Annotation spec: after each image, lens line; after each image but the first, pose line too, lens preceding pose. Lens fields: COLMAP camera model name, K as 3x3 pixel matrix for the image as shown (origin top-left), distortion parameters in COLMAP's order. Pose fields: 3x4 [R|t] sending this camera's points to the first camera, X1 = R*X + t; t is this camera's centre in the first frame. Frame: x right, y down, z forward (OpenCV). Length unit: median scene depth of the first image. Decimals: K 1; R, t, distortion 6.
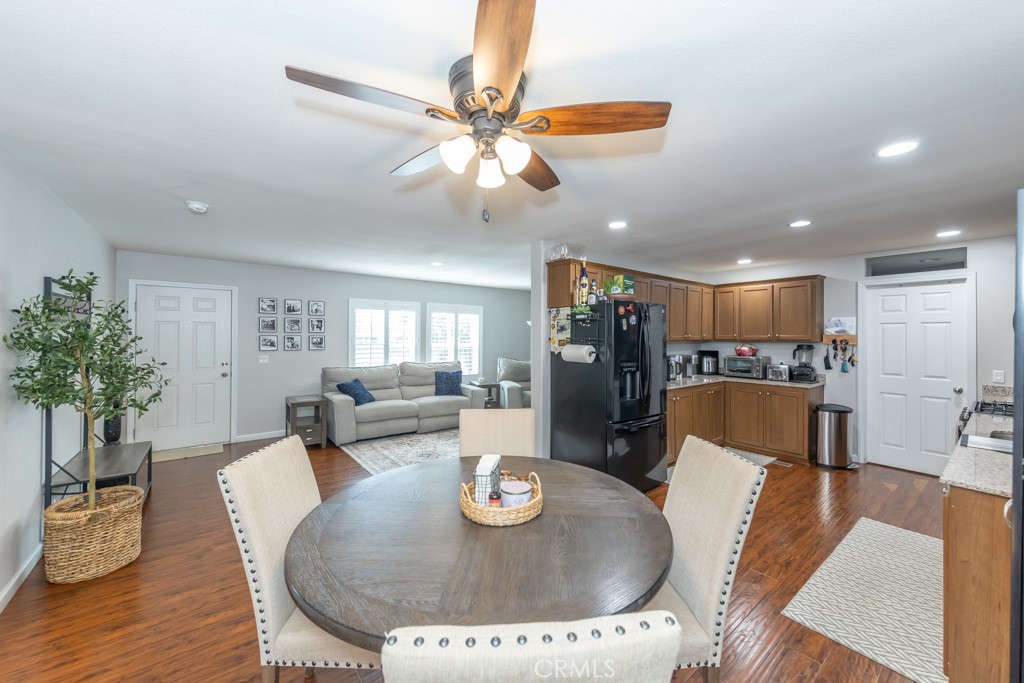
lens RADIAL K [[383.9, 0, 518.3], [0, 383.9, 332.8], [0, 0, 1]] dist [0.008114, -0.000555]
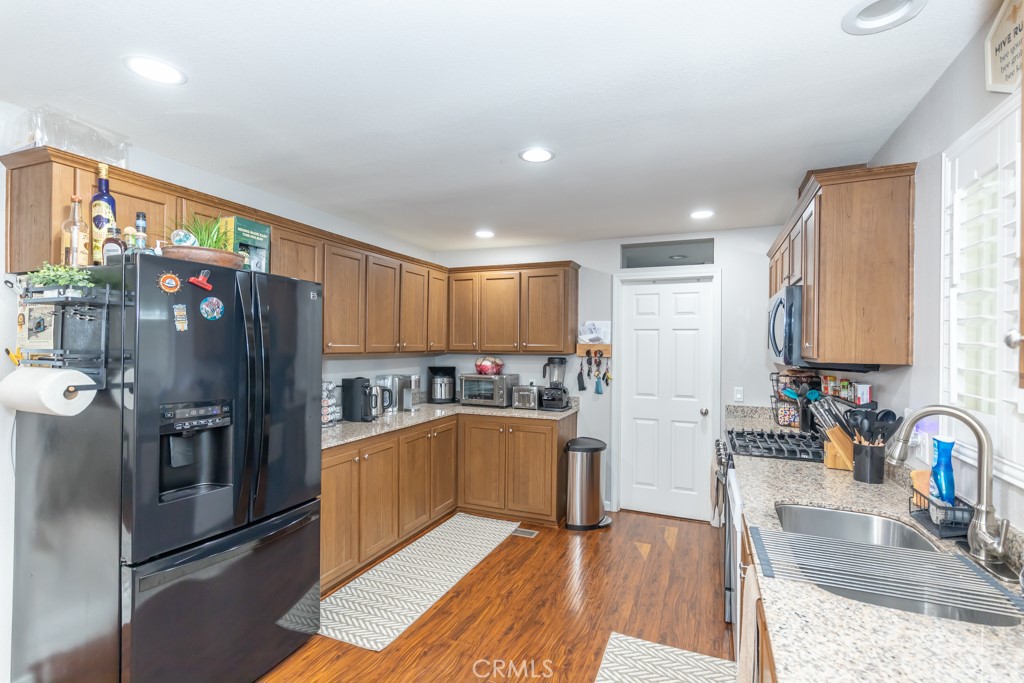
lens RADIAL K [[471.2, 0, 511.2], [0, 471.2, 345.2], [0, 0, 1]] dist [0.000190, -0.000124]
pose [[0.876021, 0.002540, 0.482266, 0.252572], [-0.007611, 0.999934, 0.008560, 0.000856], [-0.482213, -0.011169, 0.875983, 0.278329]]
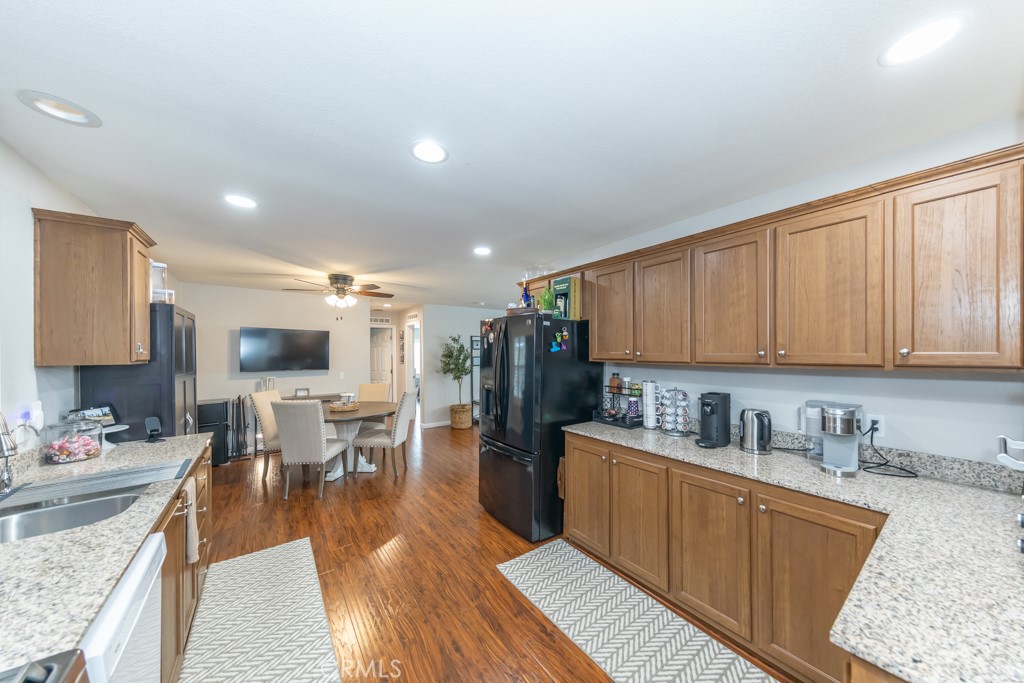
lens RADIAL K [[339.8, 0, 522.8], [0, 339.8, 353.7], [0, 0, 1]] dist [0.005396, 0.000042]
pose [[-0.022489, -0.002039, -0.999745, 0.875831], [0.008459, 0.999962, -0.002230, 0.007827], [0.999711, -0.008507, -0.022471, 0.821784]]
